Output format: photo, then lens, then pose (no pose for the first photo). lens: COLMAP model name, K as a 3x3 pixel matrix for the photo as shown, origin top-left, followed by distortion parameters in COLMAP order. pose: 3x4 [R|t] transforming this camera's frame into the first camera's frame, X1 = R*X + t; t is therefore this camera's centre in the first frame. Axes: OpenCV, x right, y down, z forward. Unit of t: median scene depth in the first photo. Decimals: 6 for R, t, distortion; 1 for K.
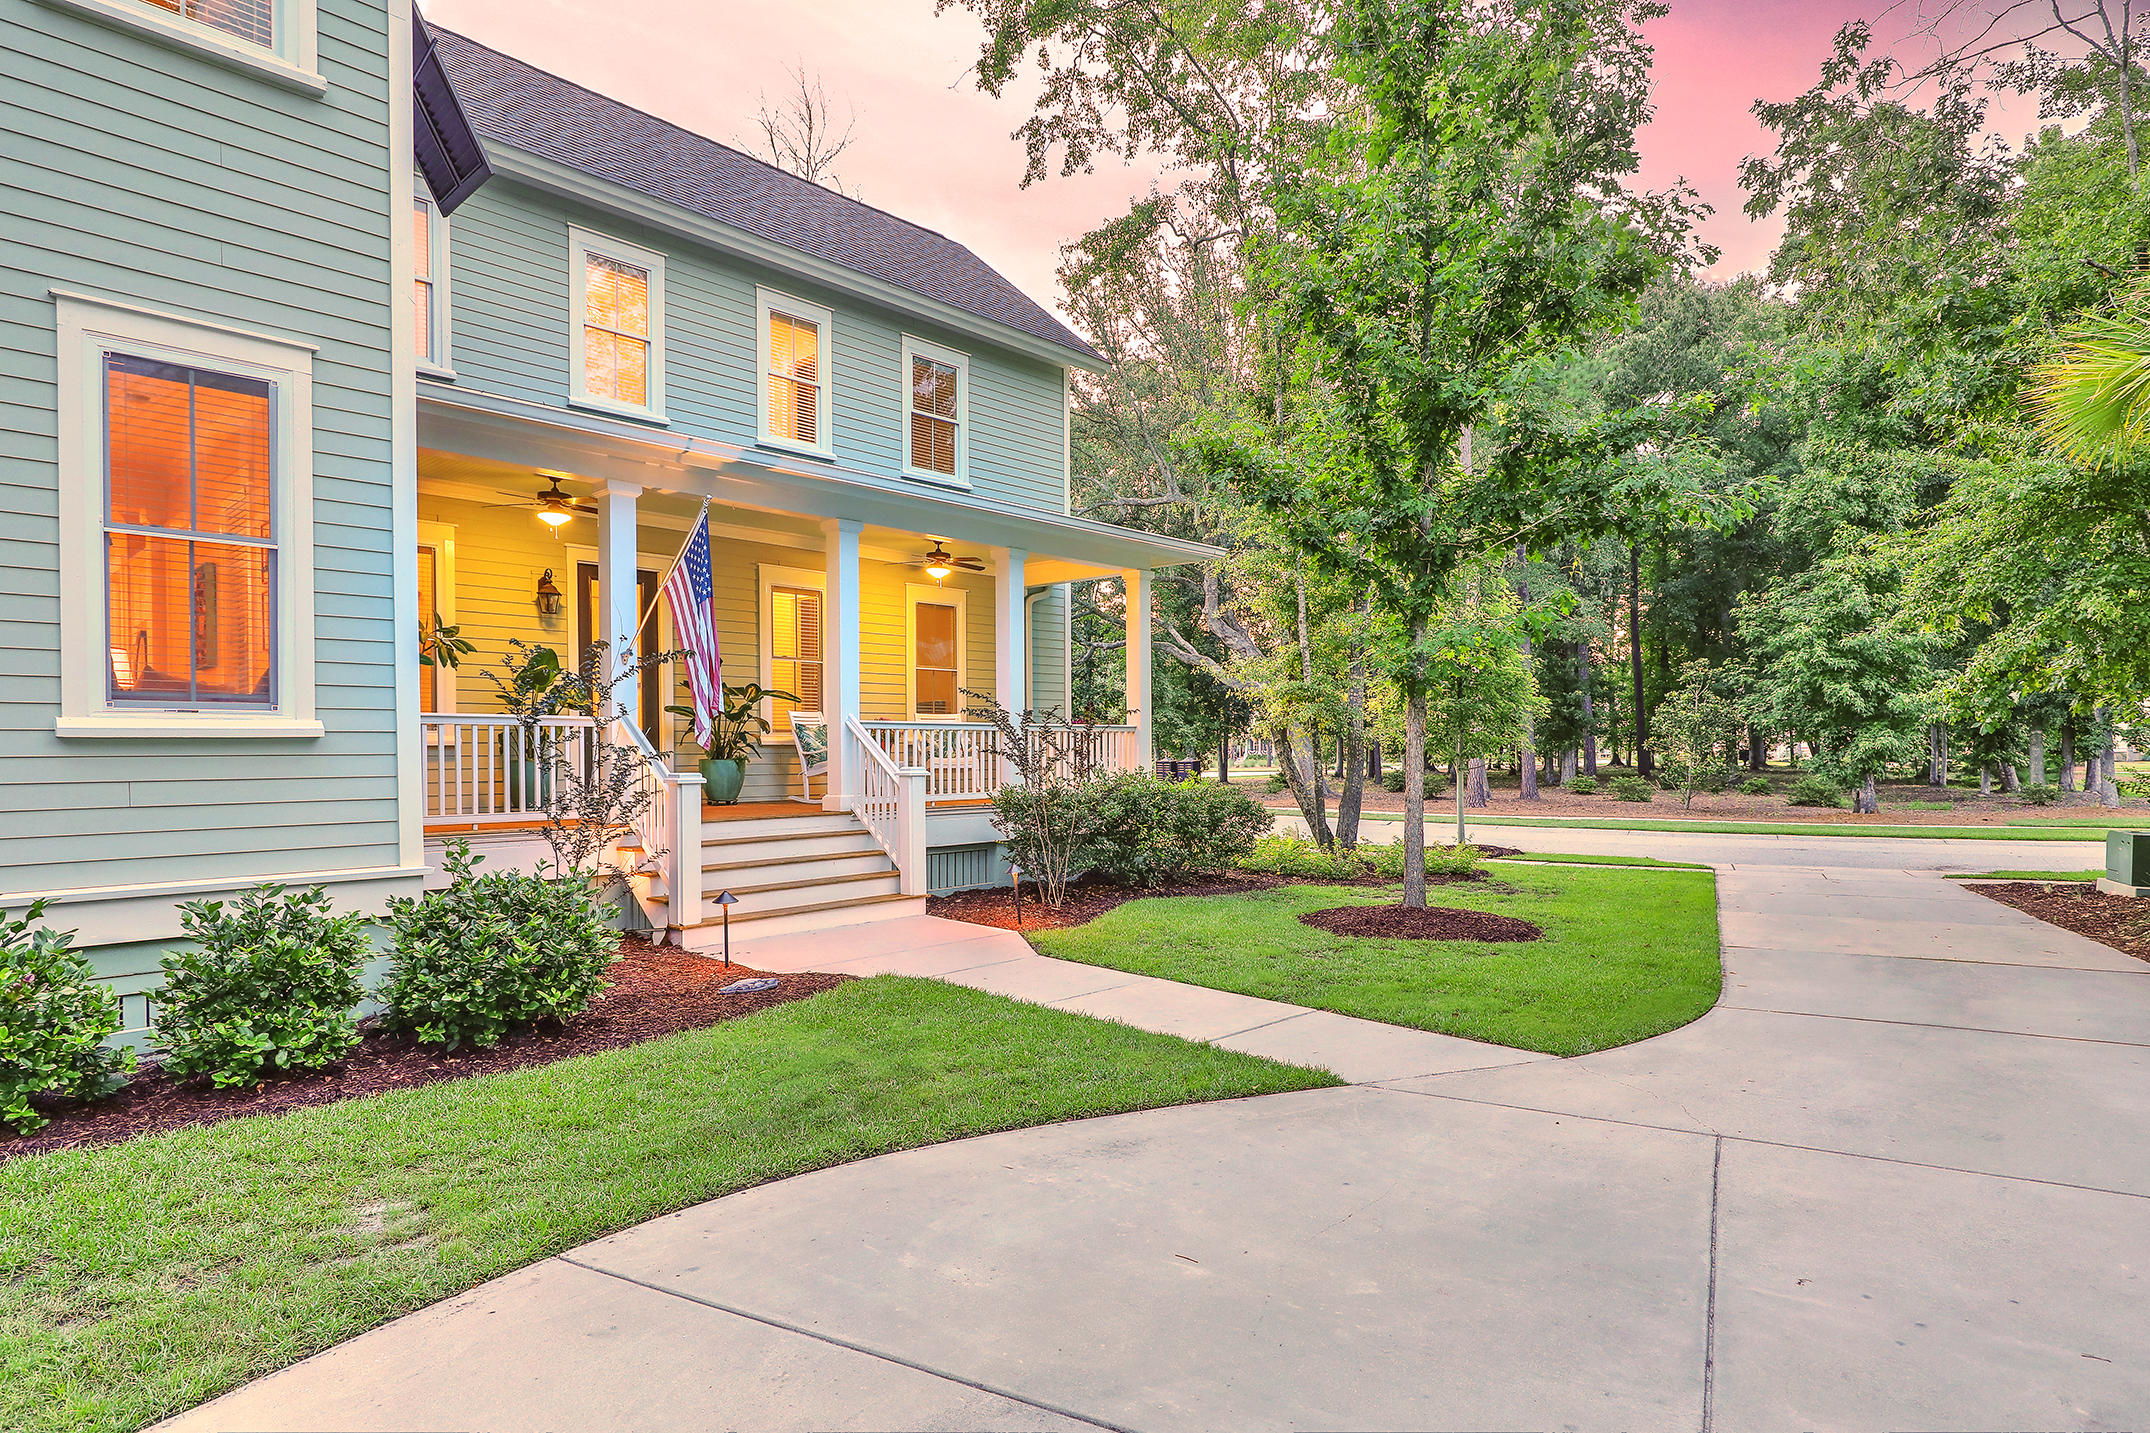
lens RADIAL K [[1196.1, 0, 1146.8], [0, 1196.1, 791.4], [0, 0, 1]] dist [0.000847, 0.004580]
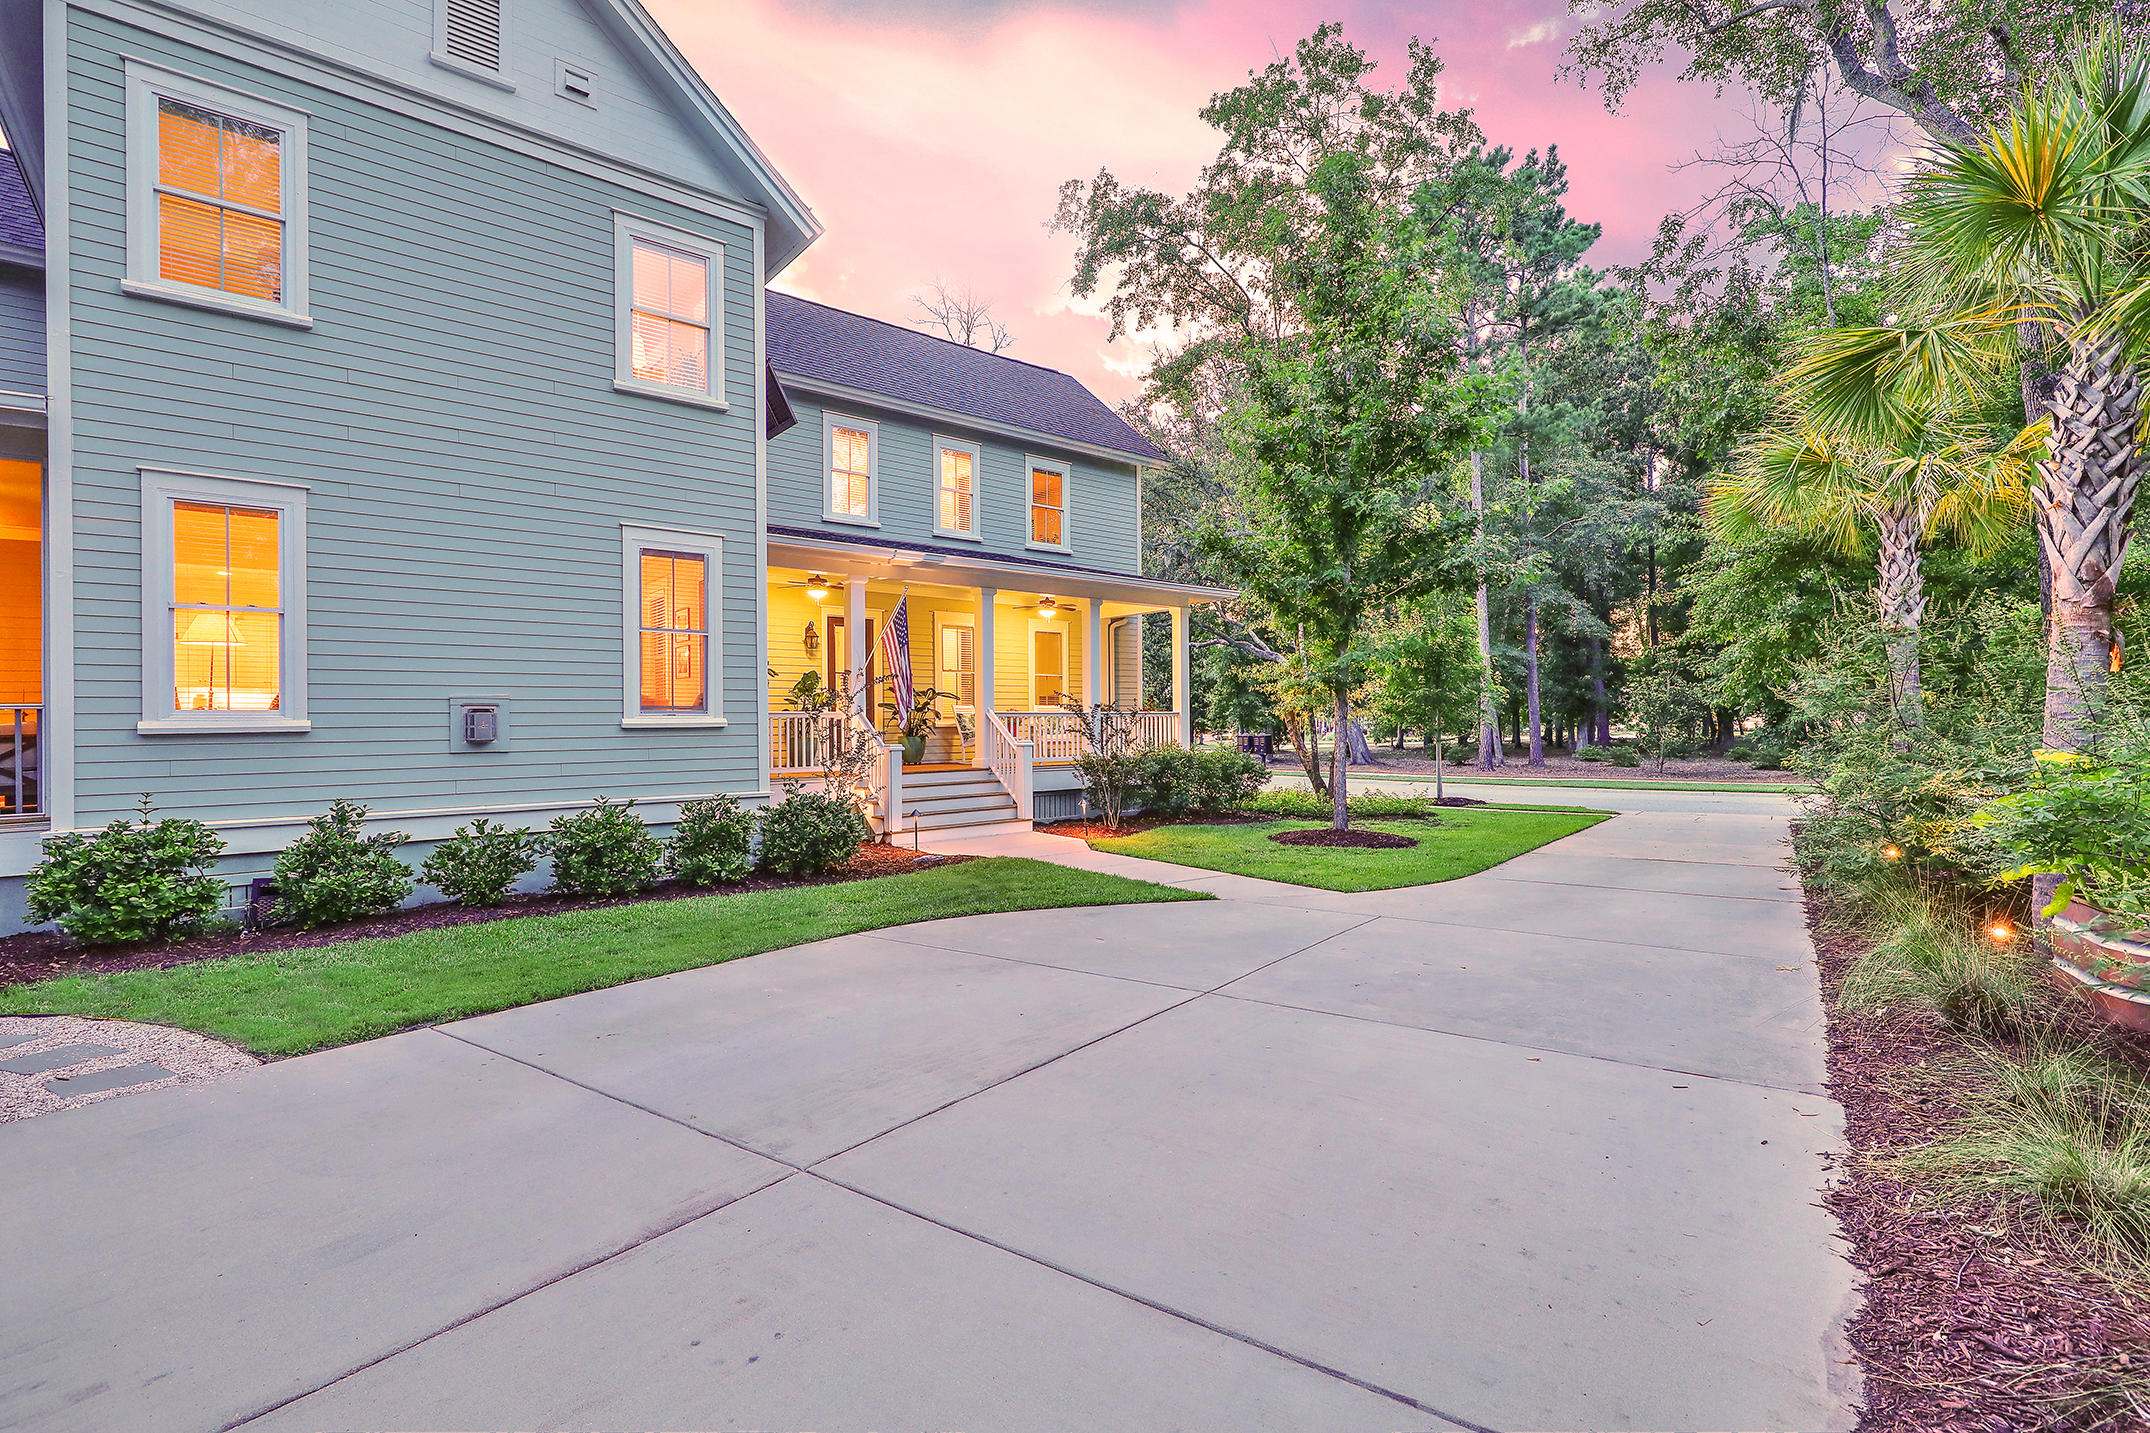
lens RADIAL K [[1002.8, 0, 1080.9], [0, 1002.8, 752.3], [0, 0, 1]] dist [0.008867, -0.003092]
pose [[0.985604, -0.002903, -0.169044, 0.105923], [0.001289, 0.999953, -0.009660, 0.008621], [0.169064, 0.009303, 0.985561, -0.319488]]
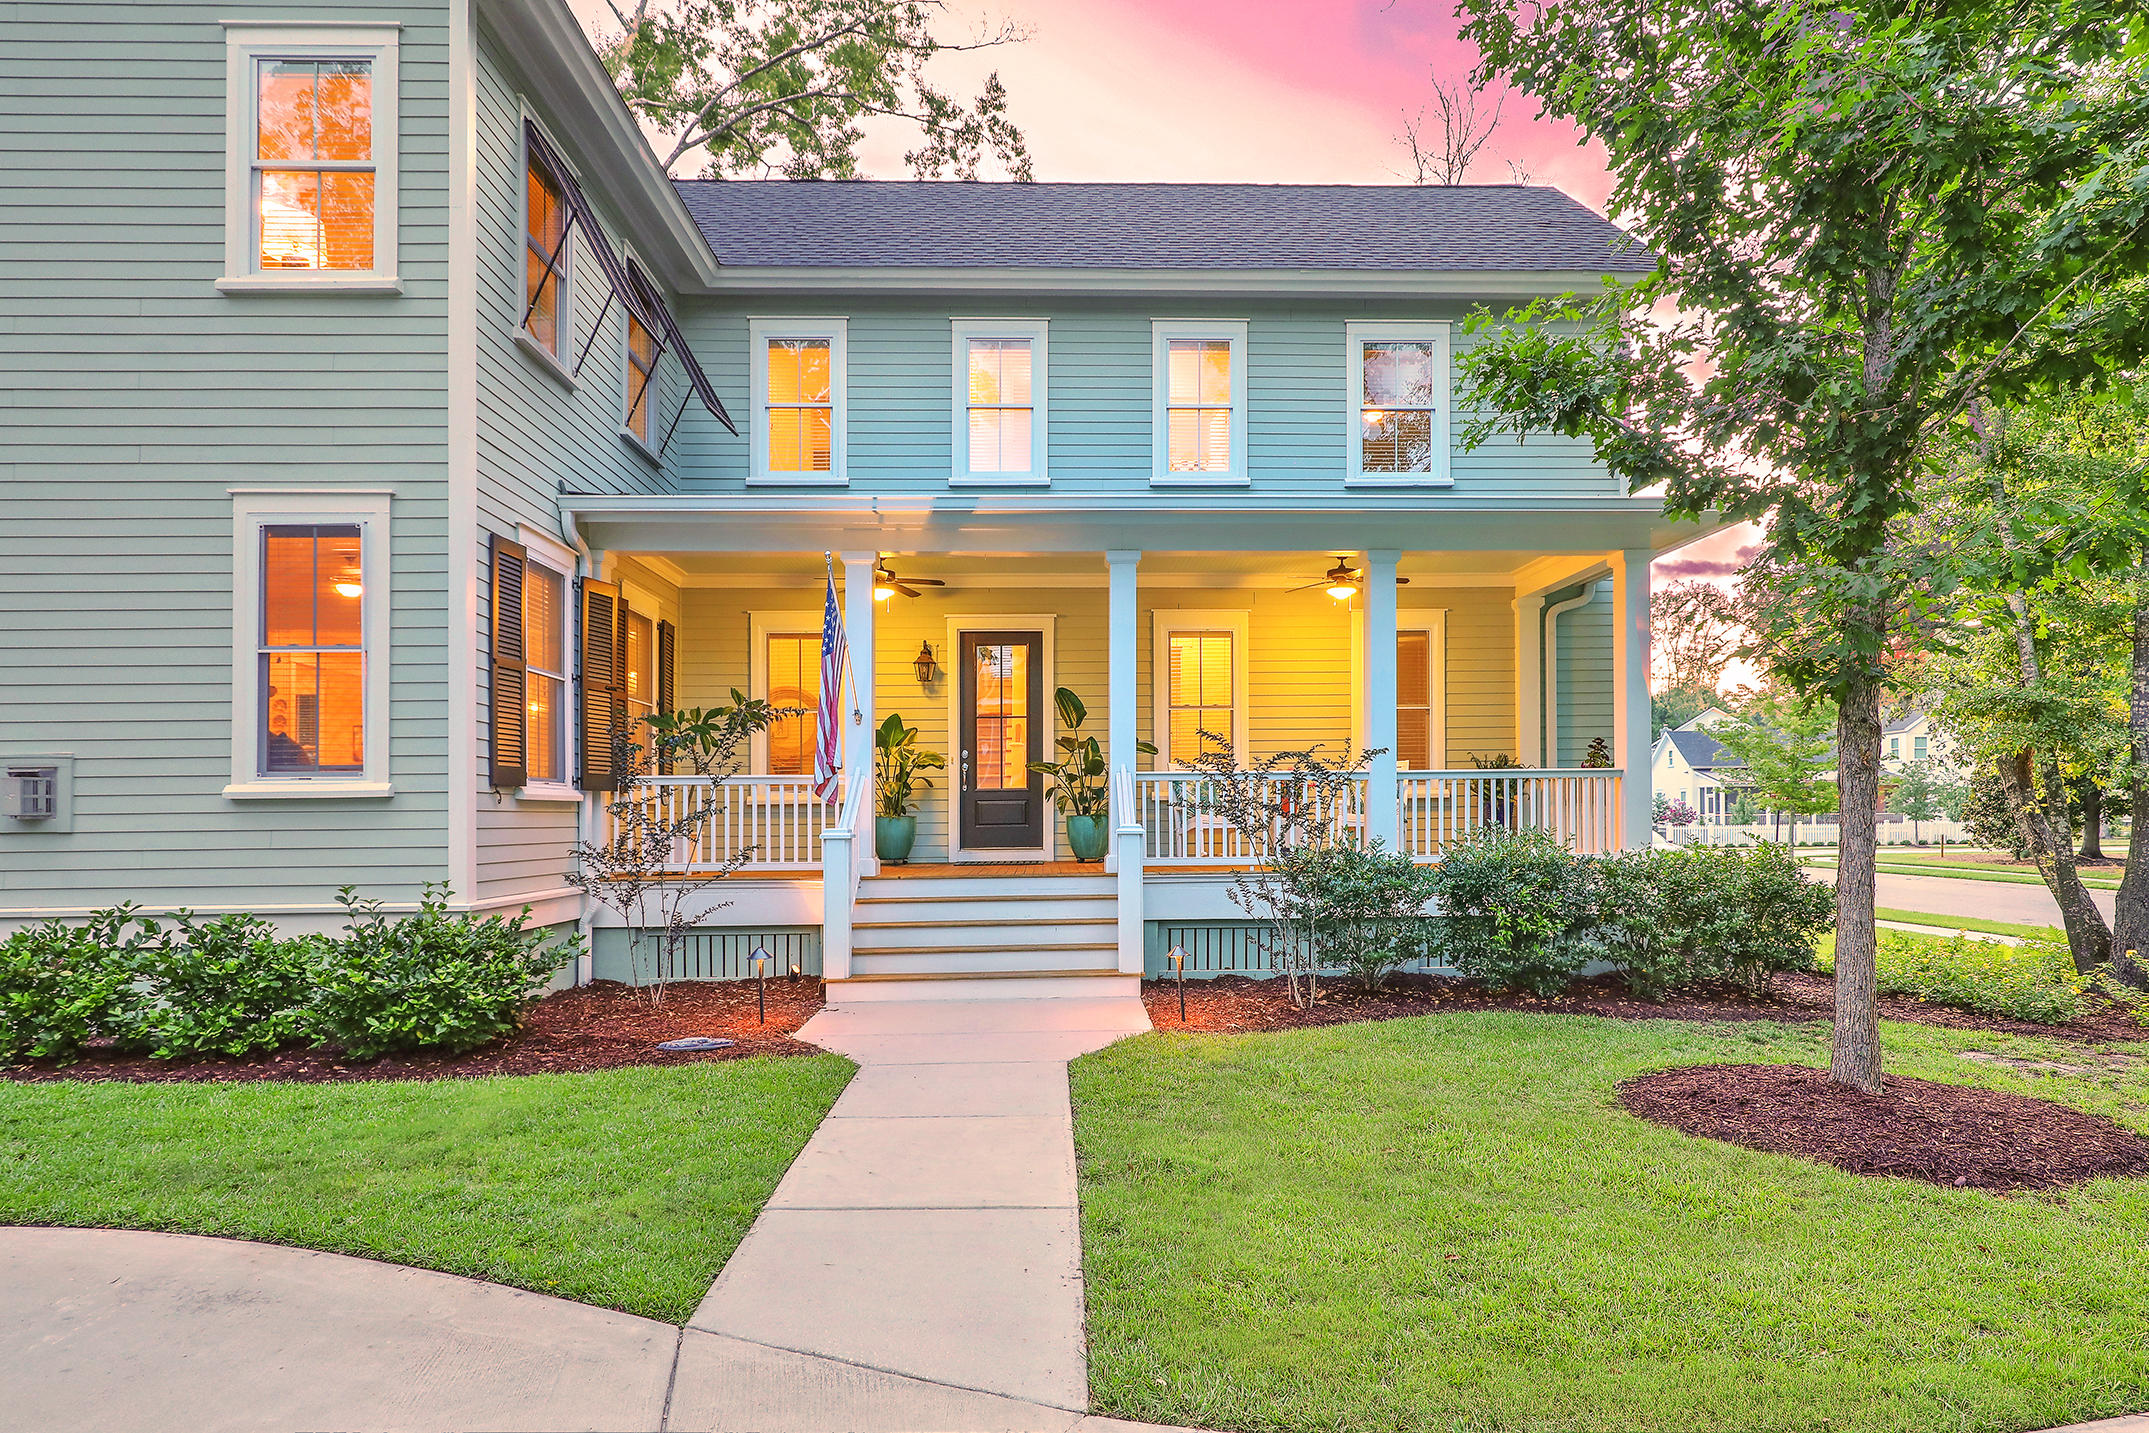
lens RADIAL K [[1195.6, 0, 1062.3], [0, 1195.6, 819.4], [0, 0, 1]] dist [0.000847, 0.004580]
pose [[0.667006, -0.004627, -0.745038, 0.406509], [-0.017762, 0.999598, -0.022110, -0.003363], [0.744840, 0.027981, 0.666656, 0.388763]]
